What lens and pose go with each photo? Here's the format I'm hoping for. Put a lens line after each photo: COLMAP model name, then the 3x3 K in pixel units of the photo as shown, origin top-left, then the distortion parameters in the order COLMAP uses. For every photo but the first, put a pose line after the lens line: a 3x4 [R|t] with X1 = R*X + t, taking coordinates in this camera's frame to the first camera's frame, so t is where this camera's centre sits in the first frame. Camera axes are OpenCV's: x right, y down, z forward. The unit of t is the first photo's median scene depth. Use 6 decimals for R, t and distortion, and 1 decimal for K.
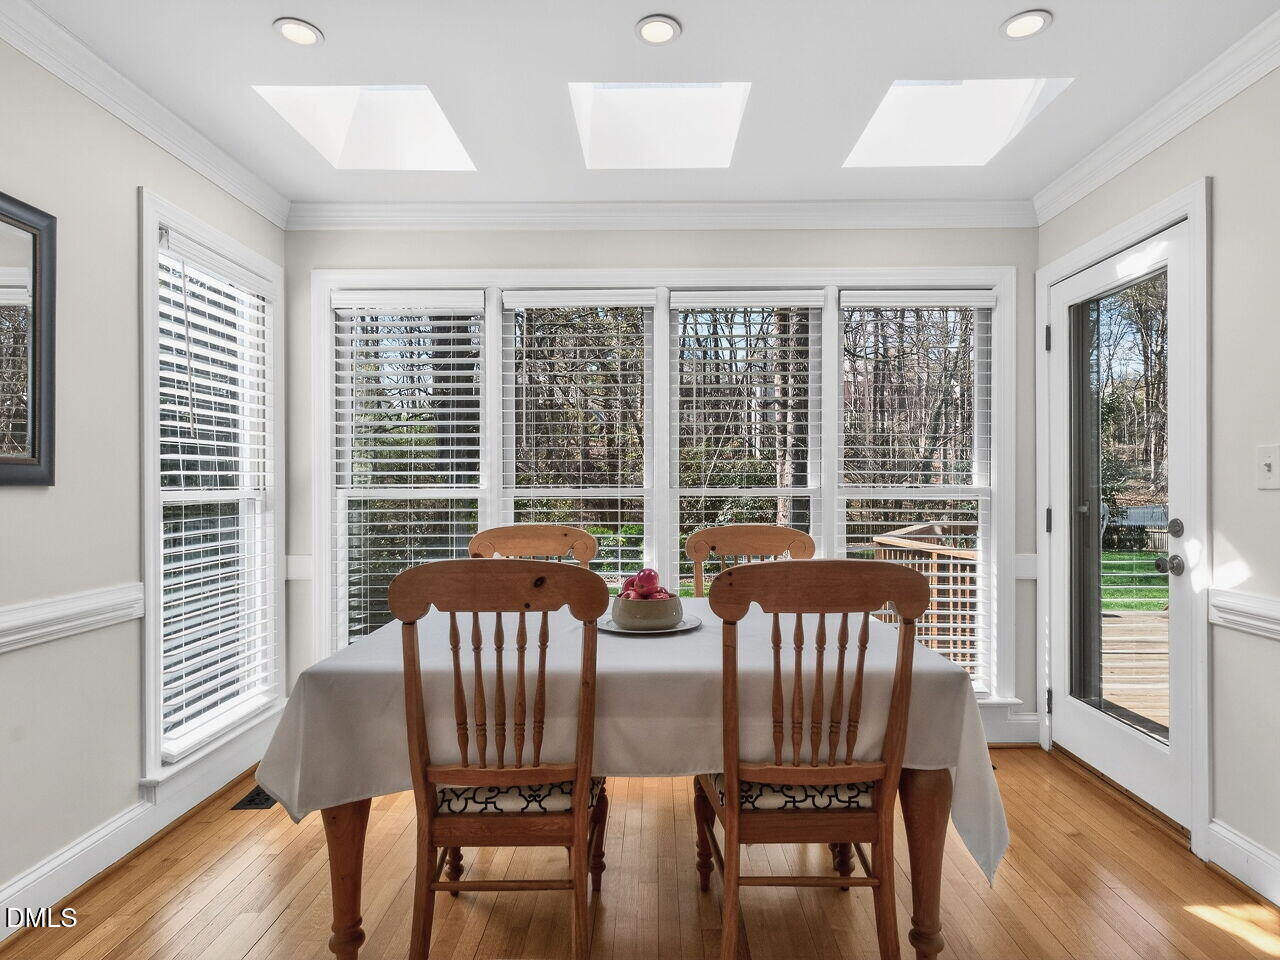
lens RADIAL K [[726.2, 0, 639.3], [0, 726.2, 491.0], [0, 0, 1]] dist [0.000389, 0.001258]
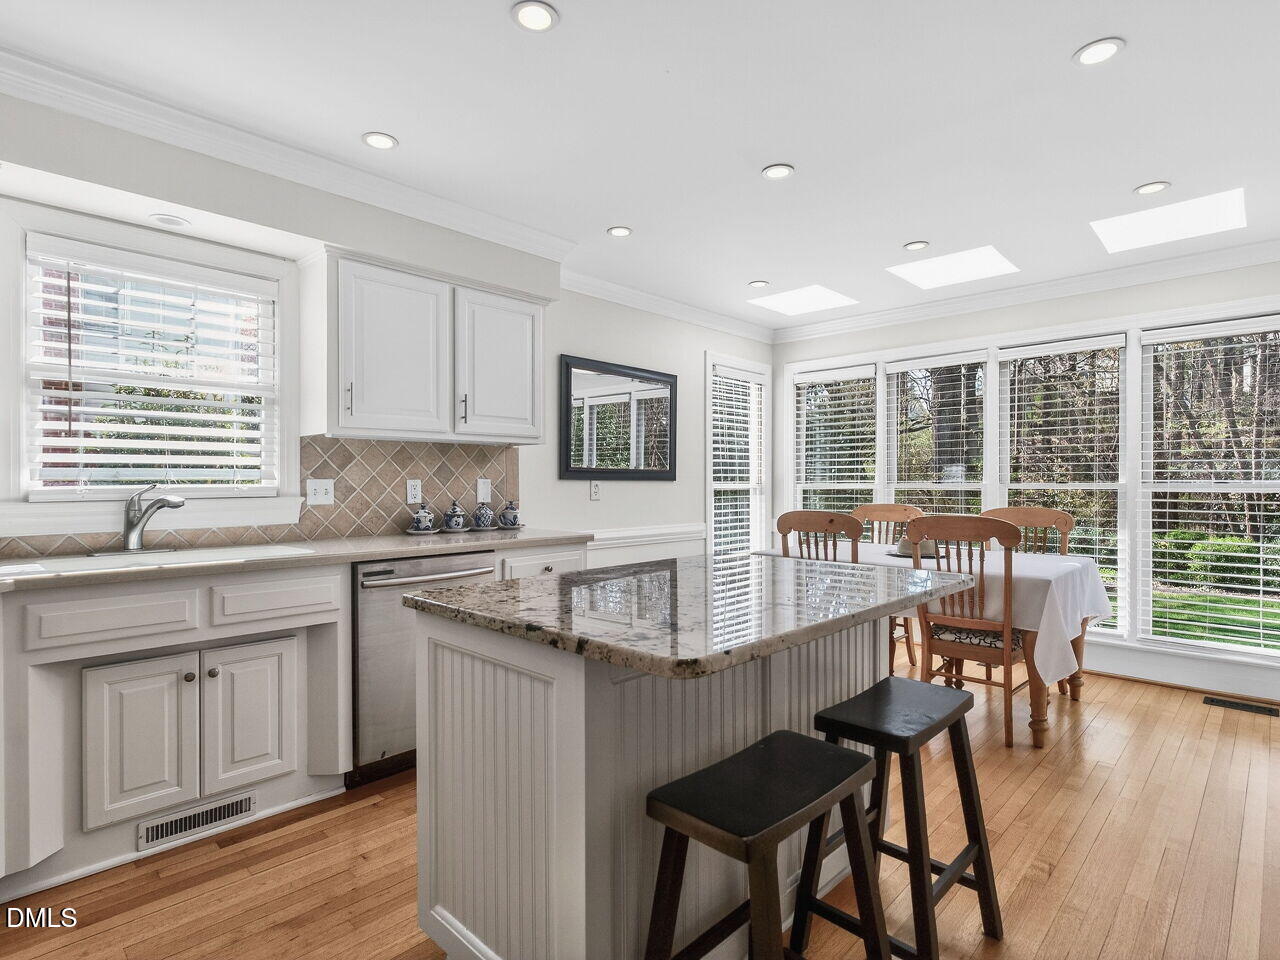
lens RADIAL K [[667.6, 0, 638.2], [0, 667.6, 484.2], [0, 0, 1]] dist [-0.000724, -0.000169]
pose [[0.736726, 0.002953, -0.676185, 0.480010], [-0.004891, 0.999988, -0.000962, 0.004378], [0.676174, 0.004016, 0.736731, -0.571475]]
